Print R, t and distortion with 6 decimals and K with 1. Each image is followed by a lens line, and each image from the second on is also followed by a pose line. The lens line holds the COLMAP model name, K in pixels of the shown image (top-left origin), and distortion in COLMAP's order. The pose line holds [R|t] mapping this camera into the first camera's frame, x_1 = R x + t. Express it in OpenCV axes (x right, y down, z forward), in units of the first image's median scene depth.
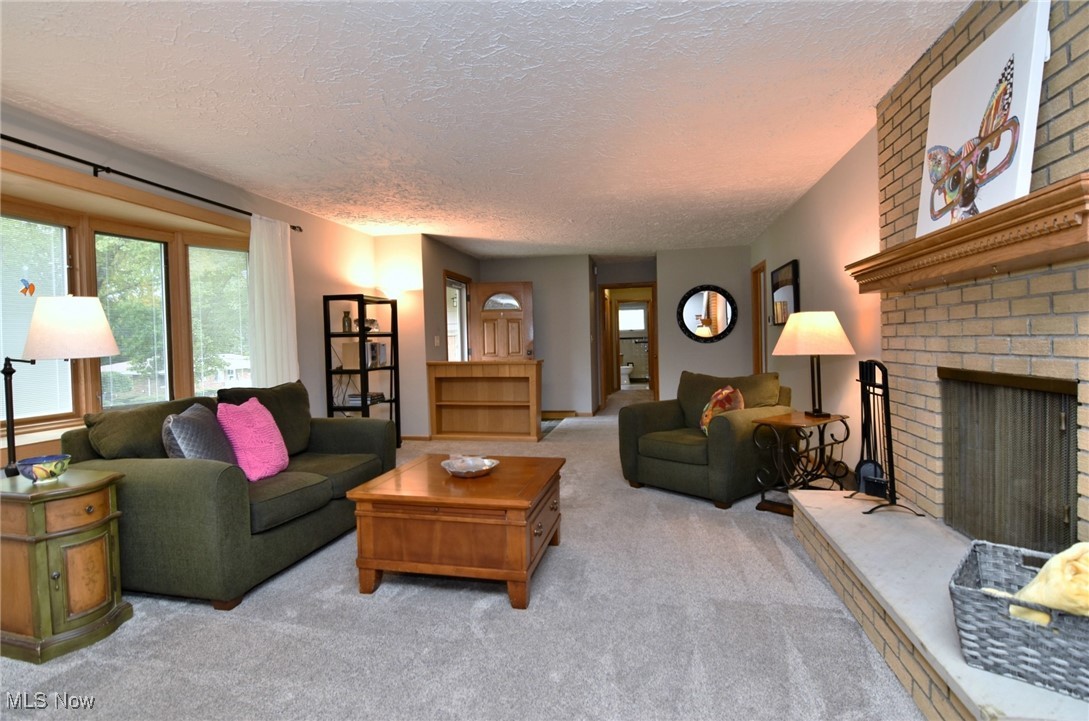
lens RADIAL K [[517.3, 0, 544.5], [0, 517.3, 360.5], [0, 0, 1]] dist [-0.000511, -0.014095]
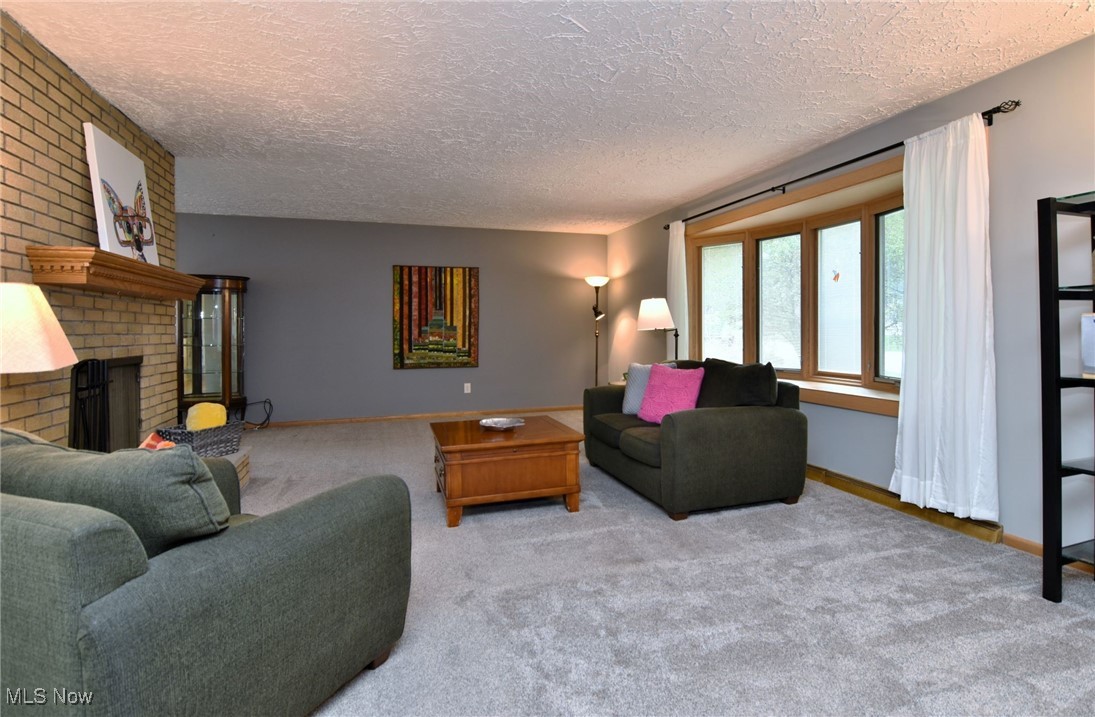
lens RADIAL K [[515.1, 0, 548.5], [0, 515.1, 331.4], [0, 0, 1]] dist [-0.000146, -0.000057]
pose [[-0.854083, 0.029693, -0.519288, 0.462761], [0.007729, 0.998983, 0.044411, -0.094258], [0.520079, 0.033917, -0.853444, 2.505216]]
